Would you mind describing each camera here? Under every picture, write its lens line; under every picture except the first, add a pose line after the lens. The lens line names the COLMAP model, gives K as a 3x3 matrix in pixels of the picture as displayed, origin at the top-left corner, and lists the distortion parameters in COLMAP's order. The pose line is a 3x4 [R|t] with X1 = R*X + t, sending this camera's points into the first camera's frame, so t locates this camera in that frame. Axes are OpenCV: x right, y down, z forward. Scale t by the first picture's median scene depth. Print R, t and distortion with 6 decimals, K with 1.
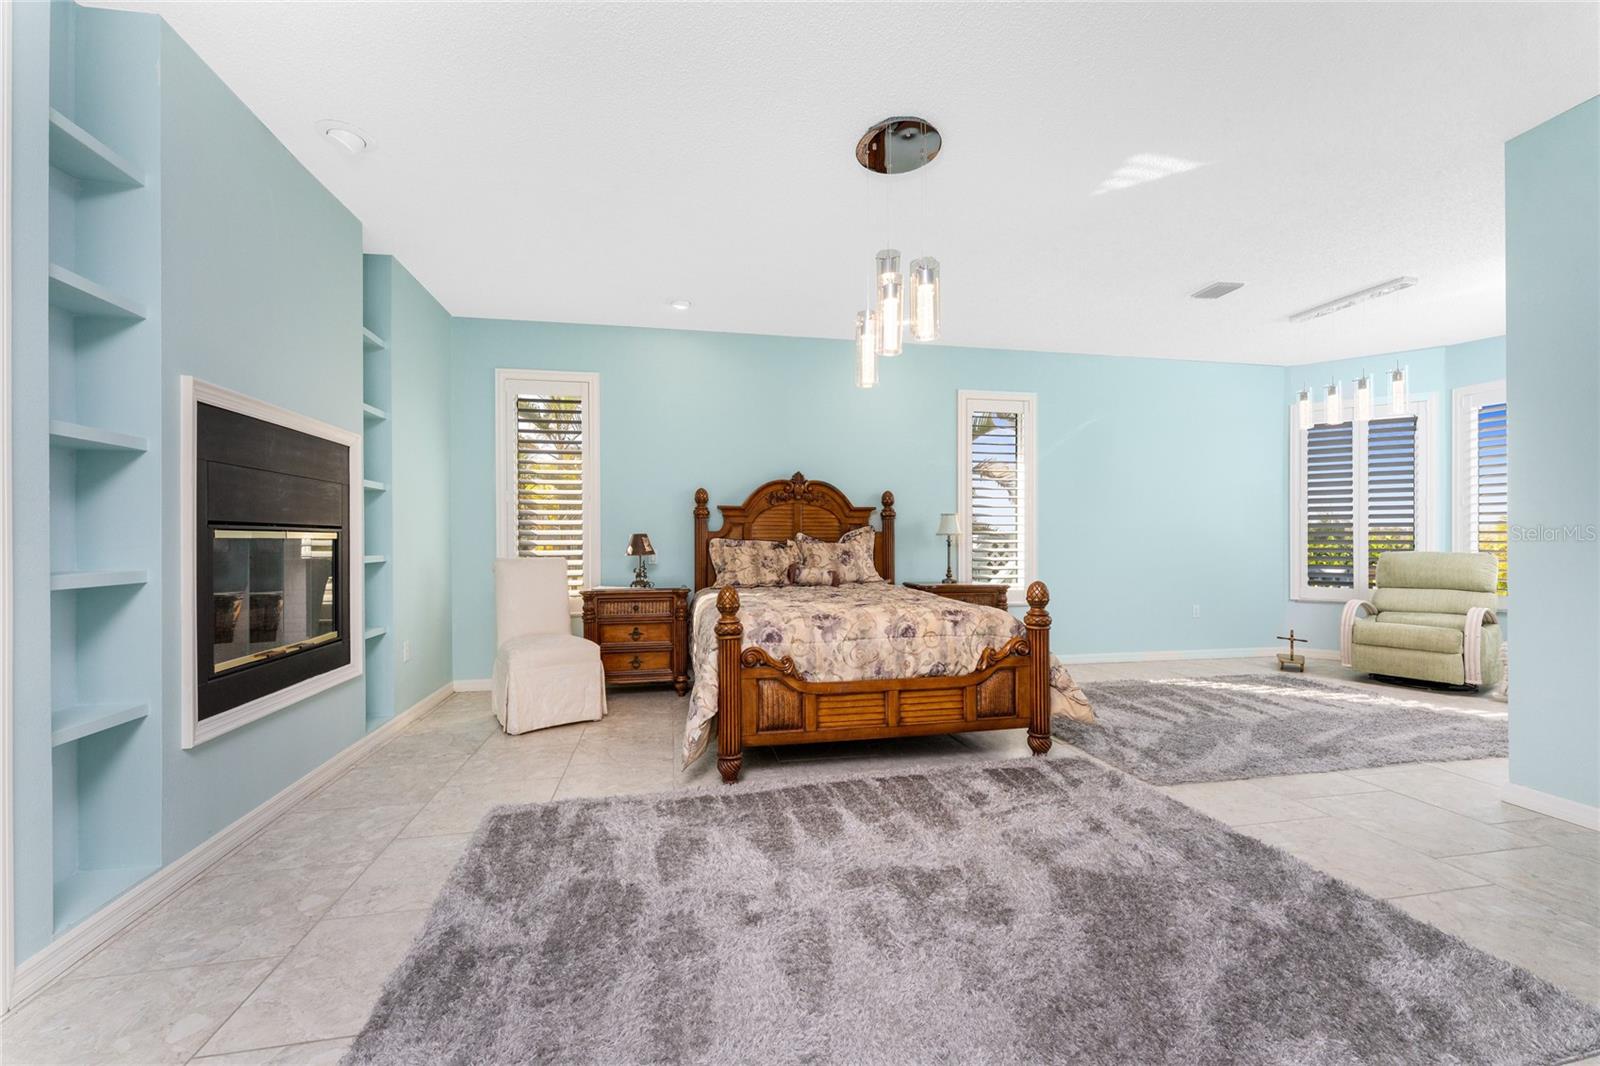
lens RADIAL K [[650.8, 0, 780.8], [0, 650.8, 533.5], [0, 0, 1]] dist [0.000009, -0.000264]
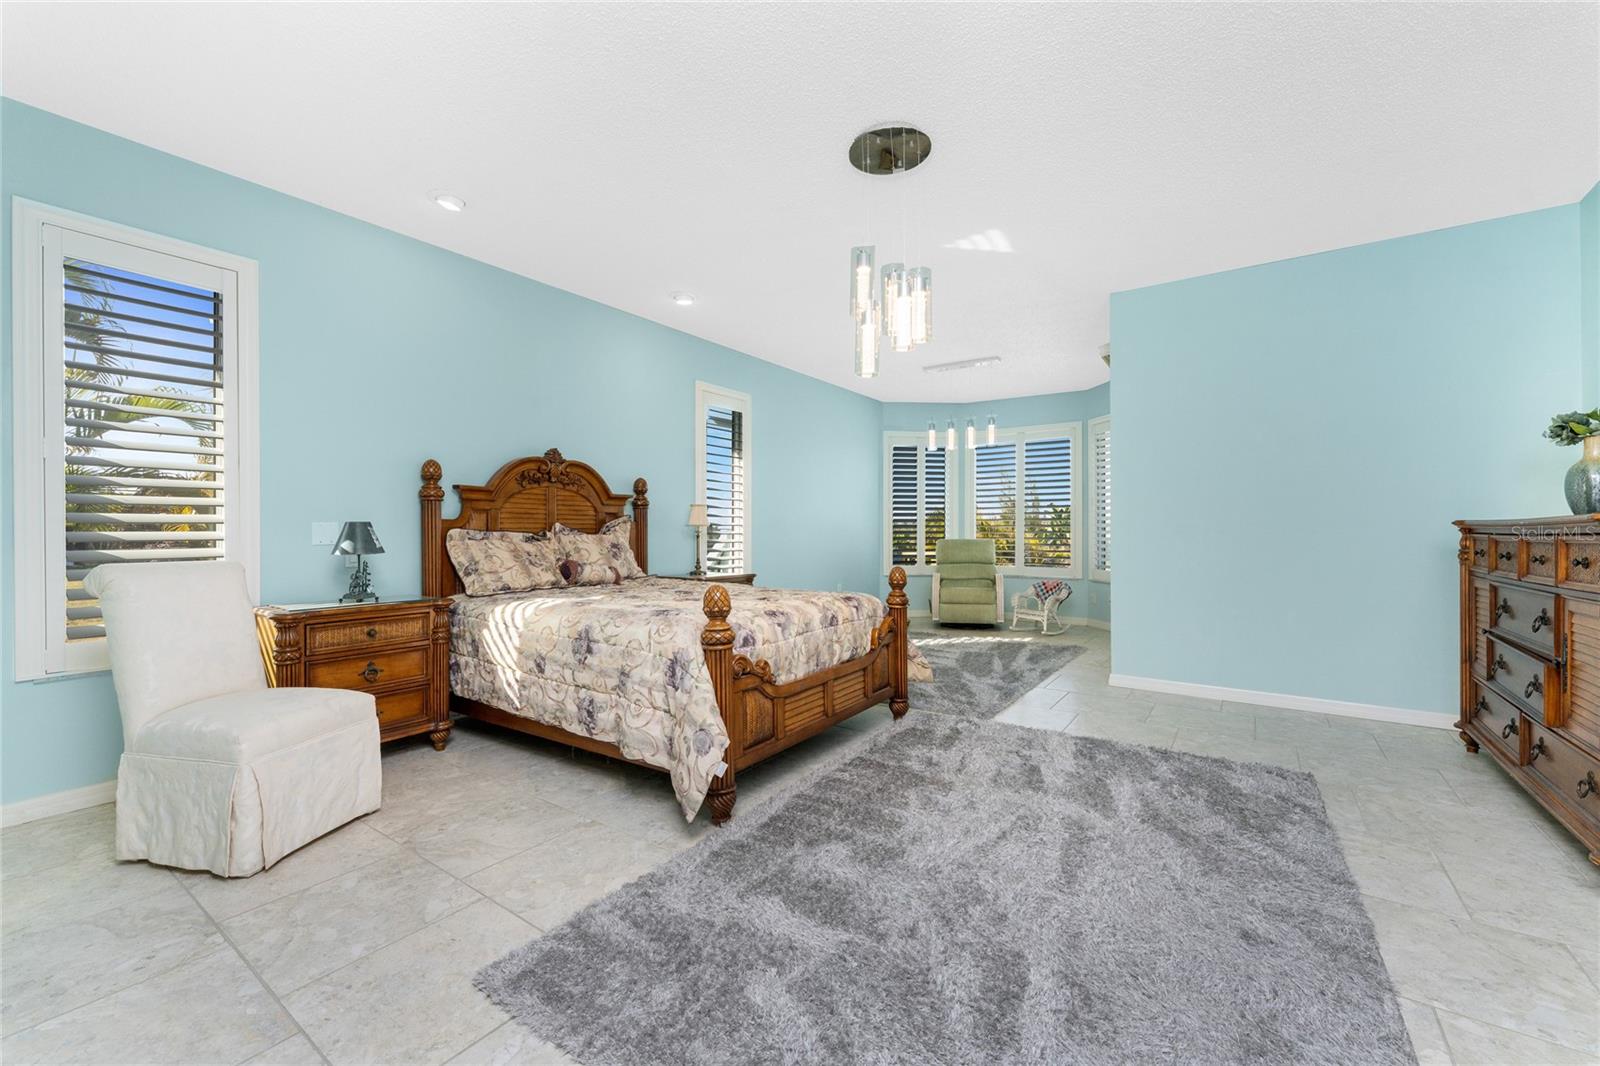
lens RADIAL K [[657.5, 0, 800.1], [0, 657.5, 528.4], [0, 0, 1]] dist [-0.000733, -0.000393]
pose [[0.708174, 0.002934, 0.706032, -0.374001], [-0.005259, 0.999986, 0.001120, 0.004292], [-0.706019, -0.004506, 0.708179, 0.206557]]
